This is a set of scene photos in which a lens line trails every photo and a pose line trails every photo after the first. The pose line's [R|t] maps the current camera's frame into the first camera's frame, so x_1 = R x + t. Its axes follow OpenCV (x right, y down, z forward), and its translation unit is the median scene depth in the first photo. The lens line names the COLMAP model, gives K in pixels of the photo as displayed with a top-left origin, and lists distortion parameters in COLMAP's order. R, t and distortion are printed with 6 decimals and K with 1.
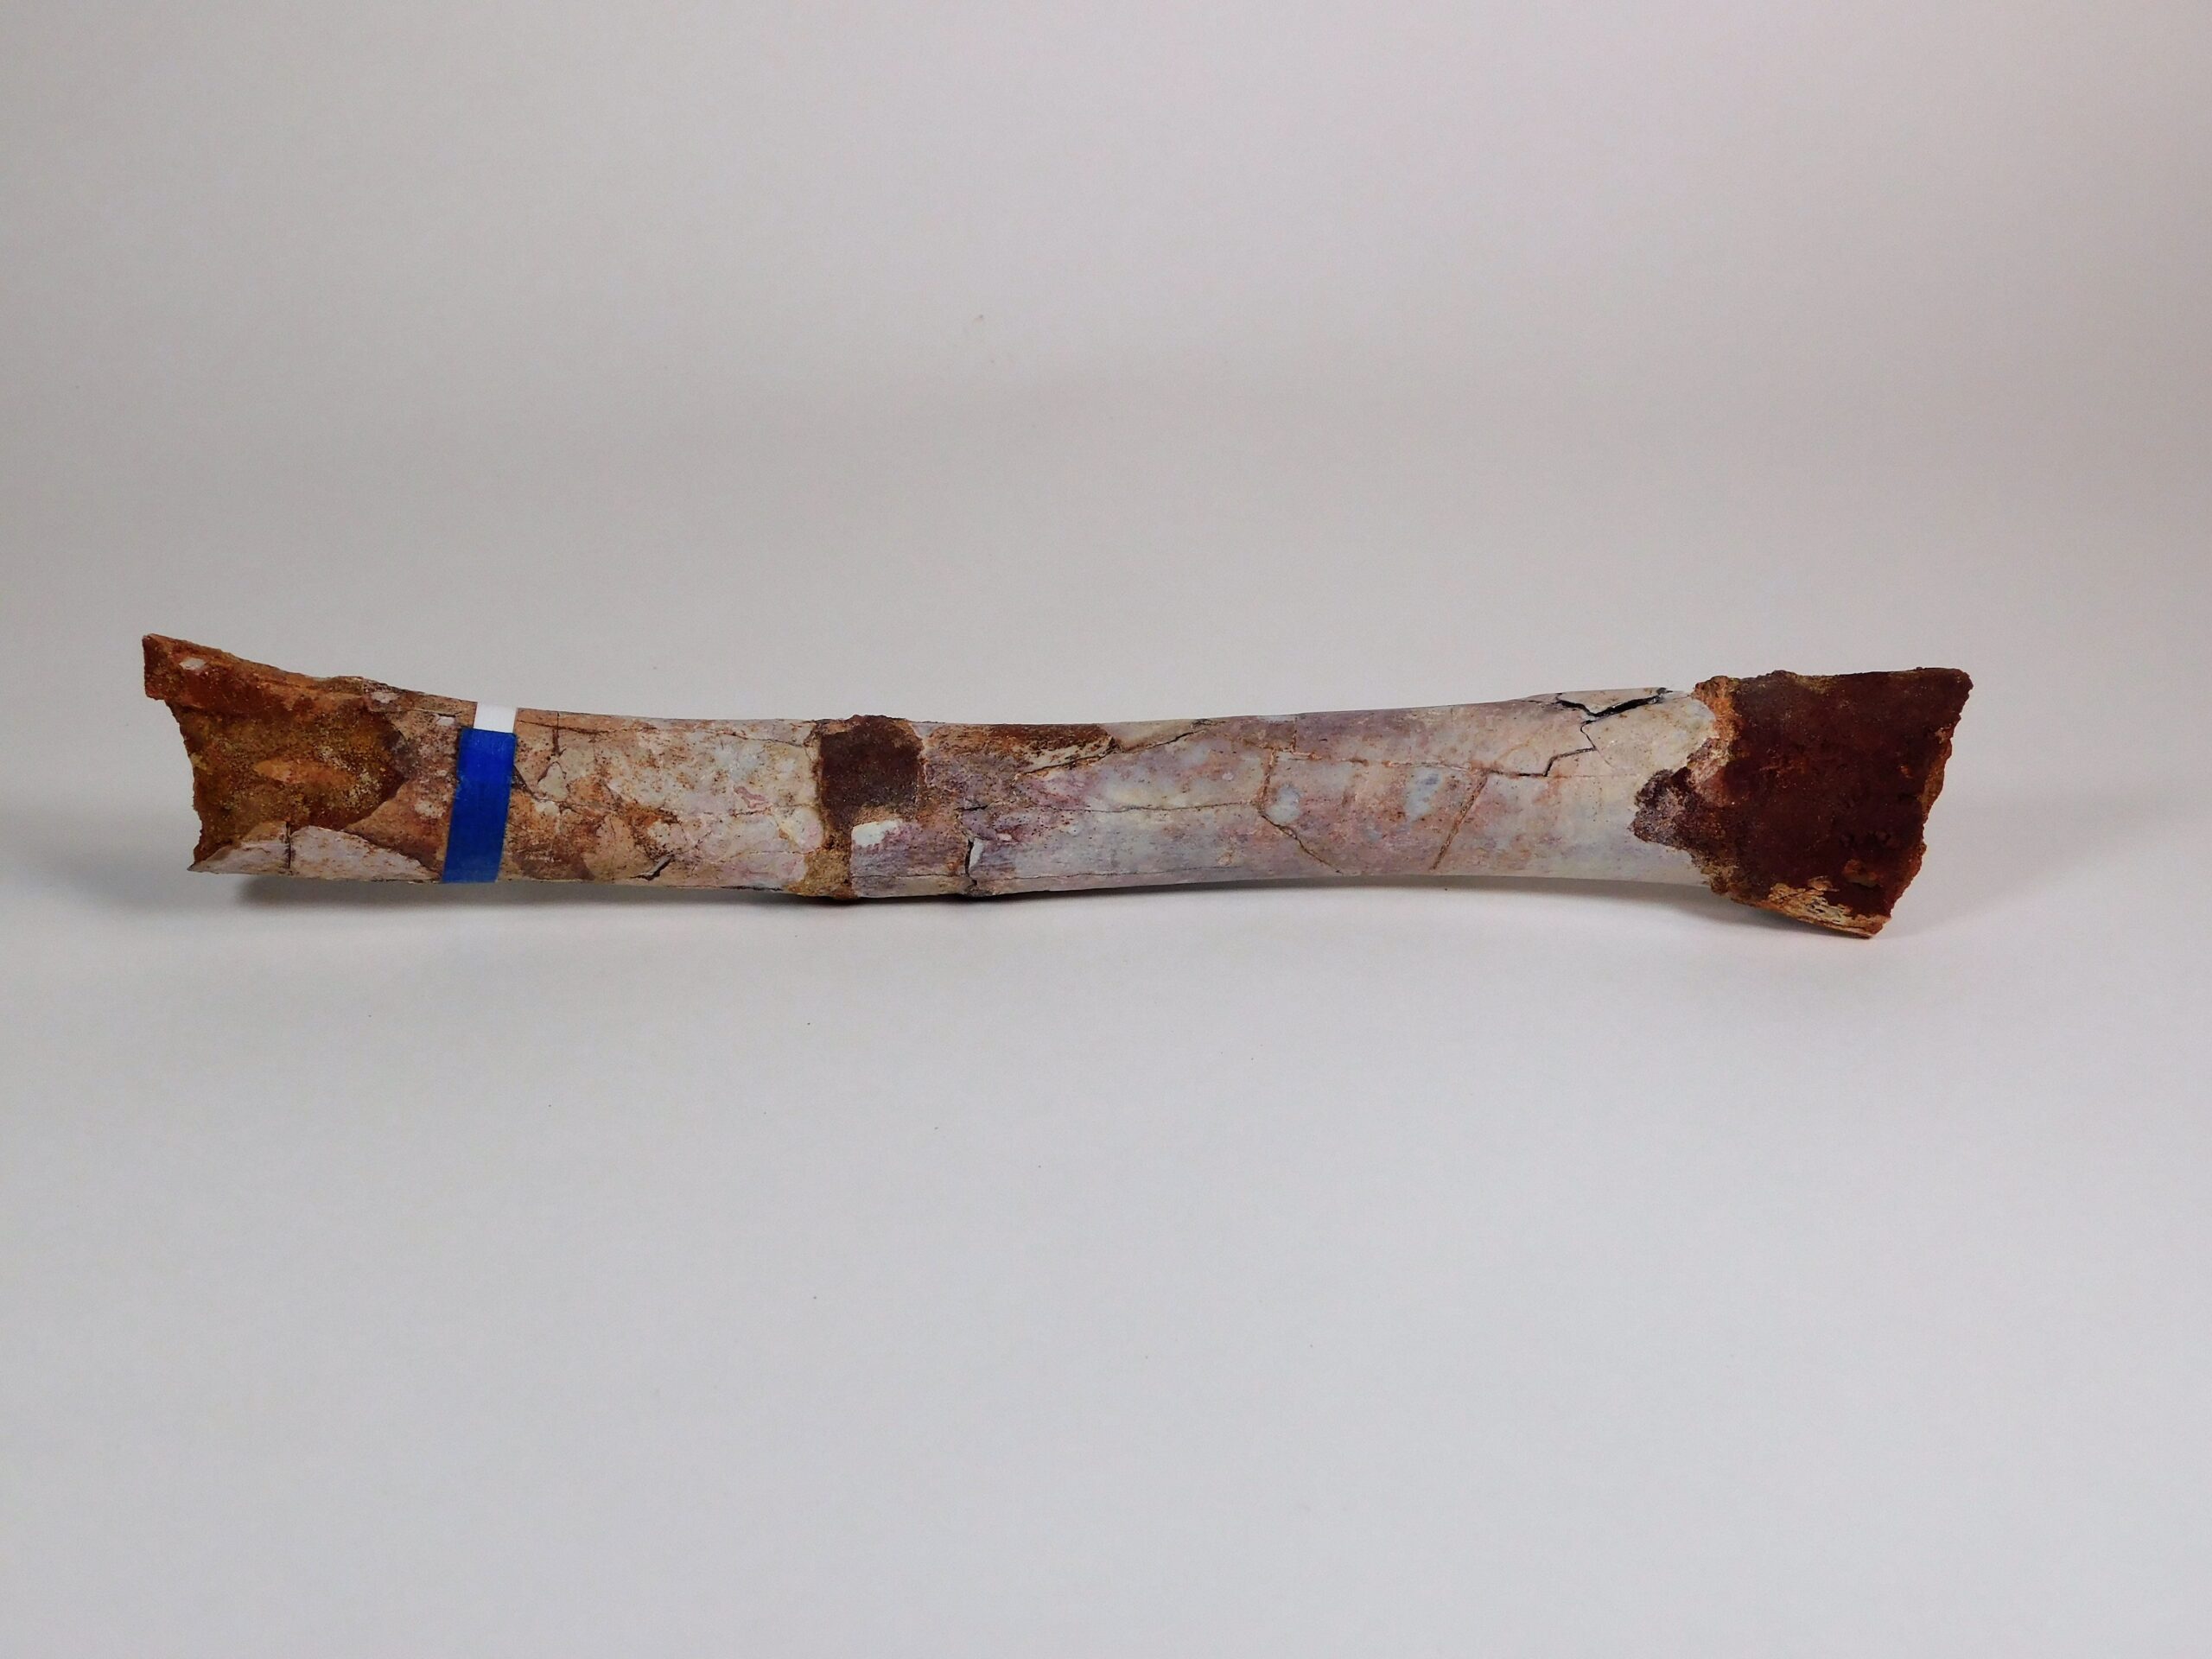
lens RADIAL K [[3397.5, 0, 1106.0], [0, 3397.5, 829.5], [0, 0, 1]] dist [-0.012342, 0.009748]
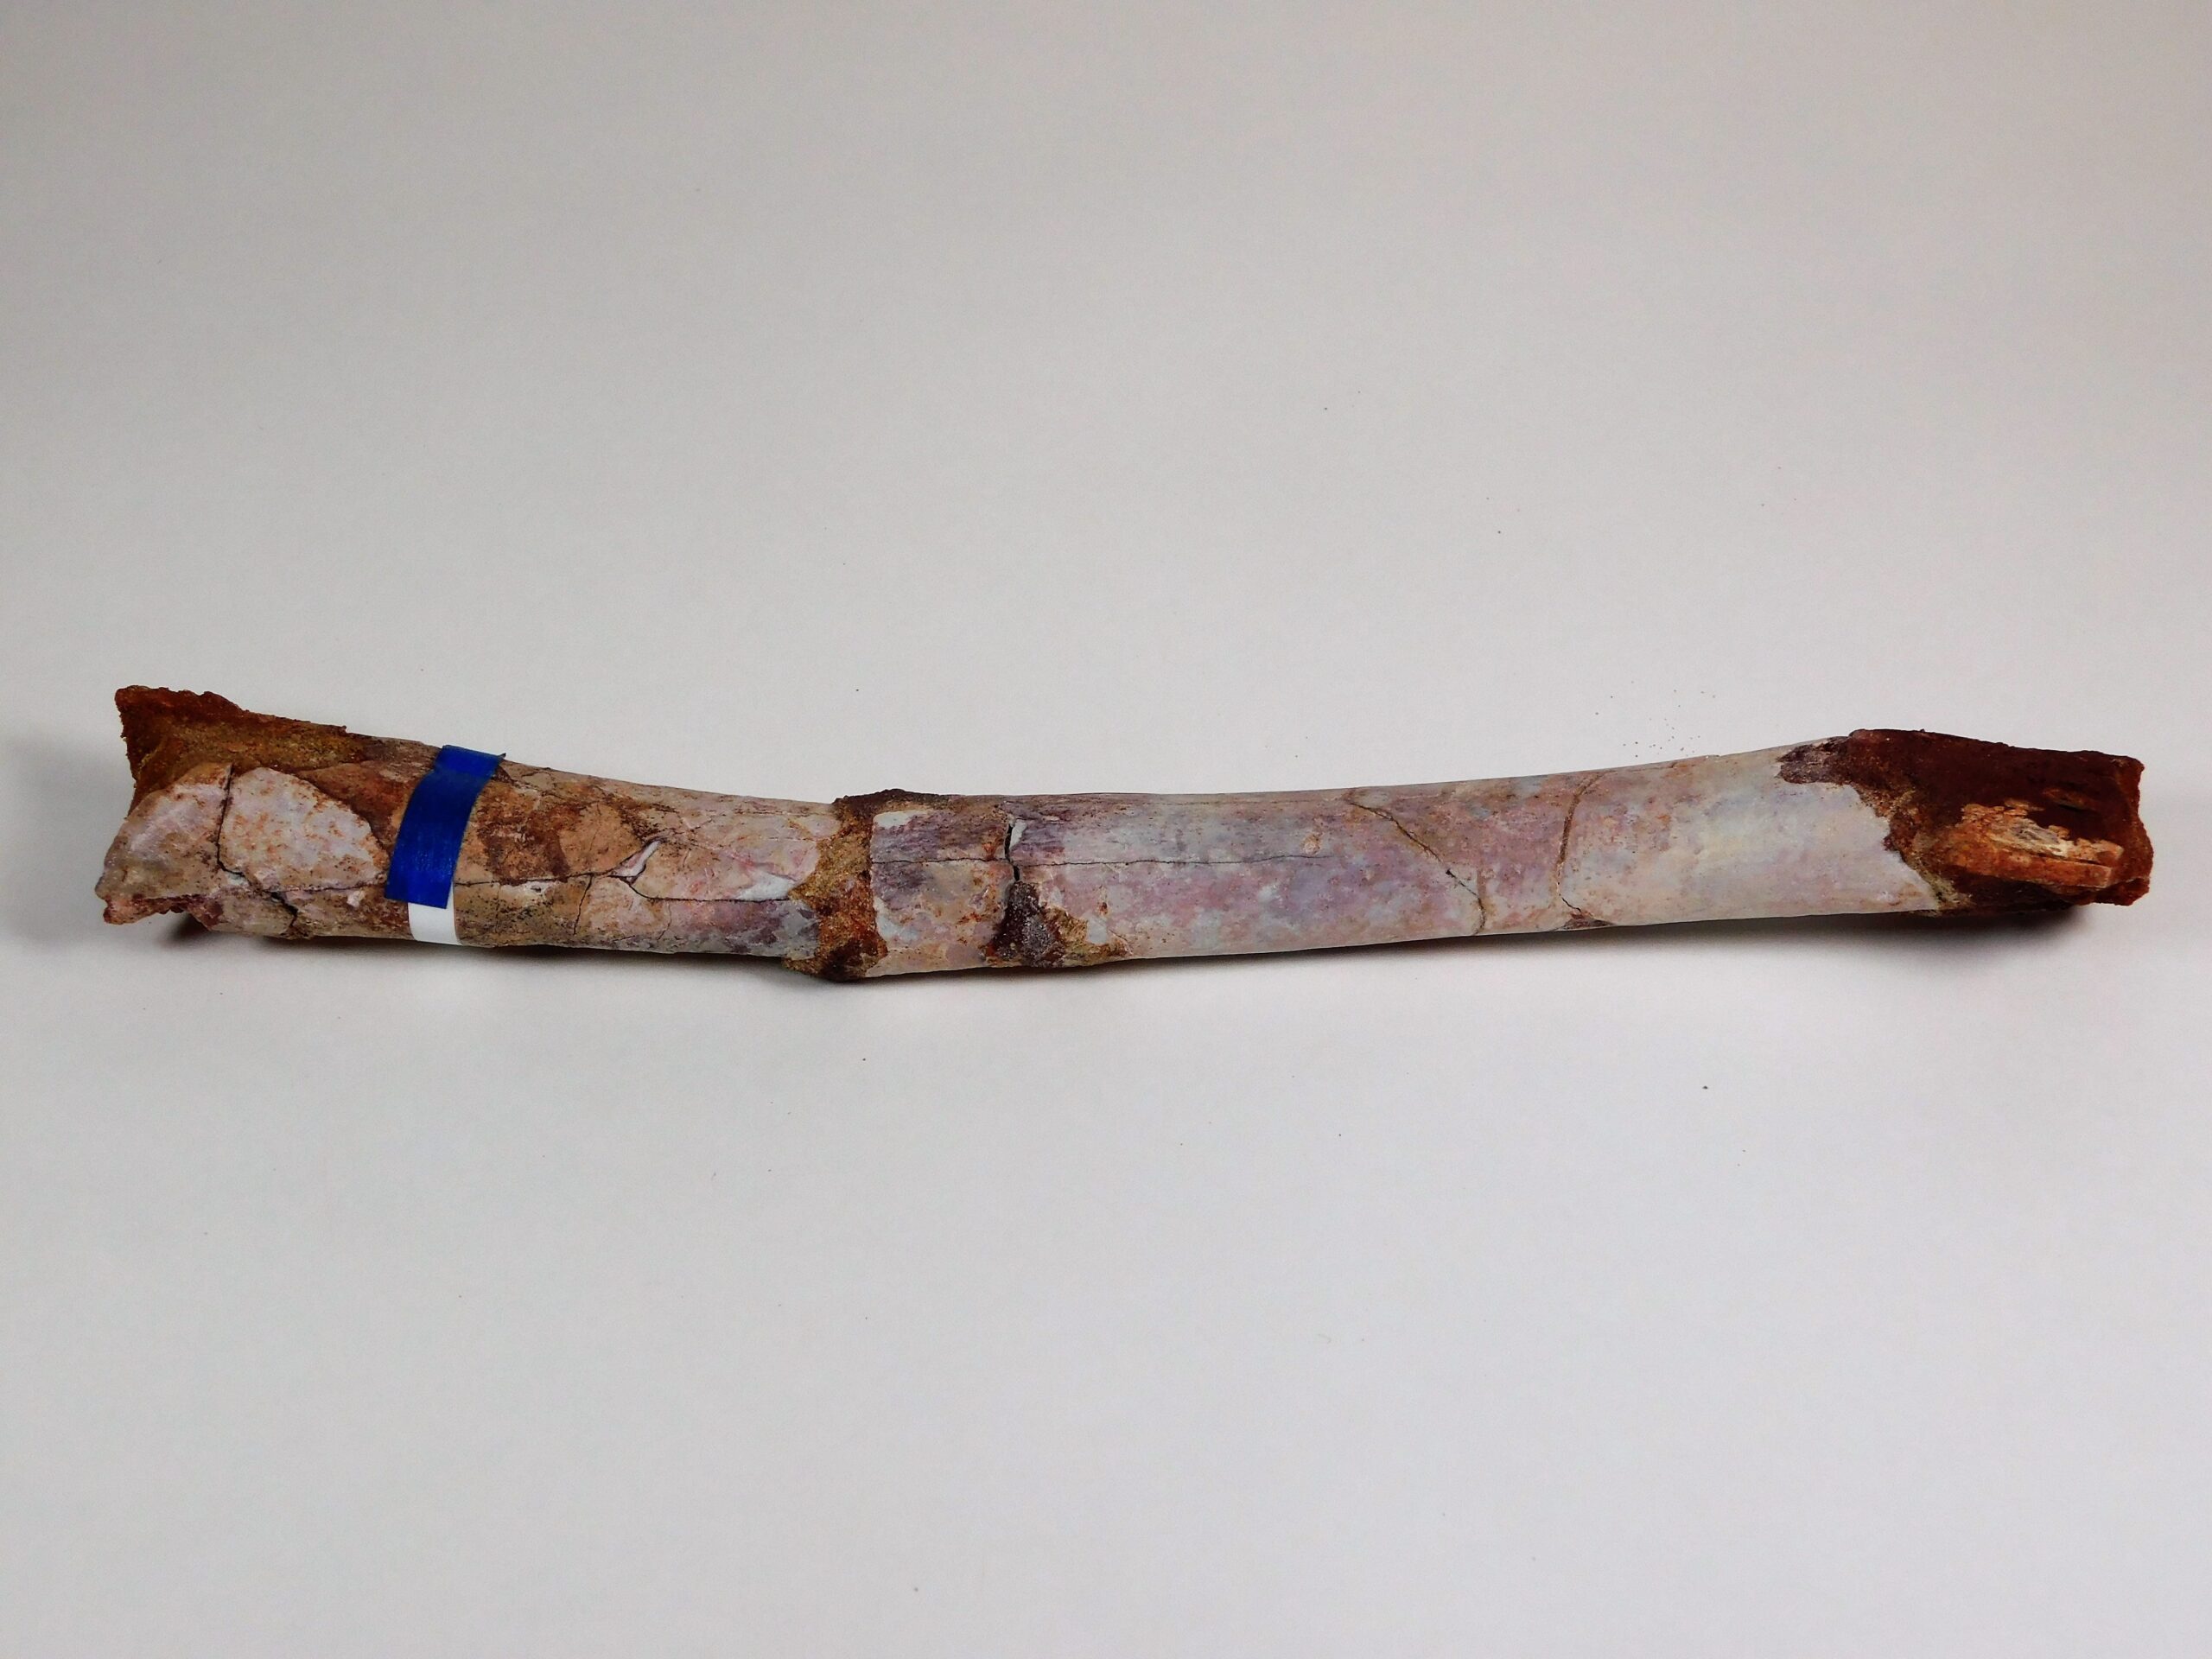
lens RADIAL K [[3397.5, 0, 1106.0], [0, 3397.5, 829.5], [0, 0, 1]] dist [-0.012342, 0.009748]
pose [[0.998270, -0.056829, -0.015055, -0.003160], [0.007773, 0.381421, -0.924369, 0.796743], [0.058273, 0.922653, 0.381203, 0.675018]]
